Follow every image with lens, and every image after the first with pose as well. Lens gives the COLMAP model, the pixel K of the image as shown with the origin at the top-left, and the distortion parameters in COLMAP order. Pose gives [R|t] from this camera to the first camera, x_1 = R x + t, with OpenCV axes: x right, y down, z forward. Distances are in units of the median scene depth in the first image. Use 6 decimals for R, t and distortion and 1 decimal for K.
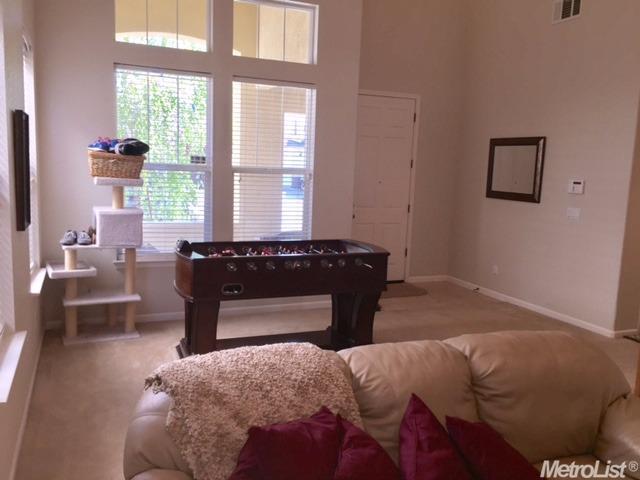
lens RADIAL K [[547.7, 0, 320.0], [0, 547.7, 240.0], [0, 0, 1]] dist [0.084826, -0.125644]
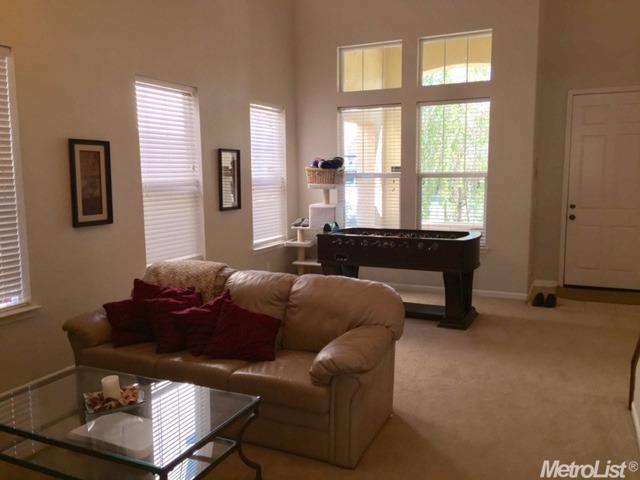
lens RADIAL K [[547.7, 0, 320.0], [0, 547.7, 240.0], [0, 0, 1]] dist [0.084826, -0.125644]
pose [[0.672522, 0.048584, -0.738480, 0.706655], [-0.066512, 0.997773, 0.005072, 0.033243], [0.737082, 0.045707, 0.674256, -0.018266]]
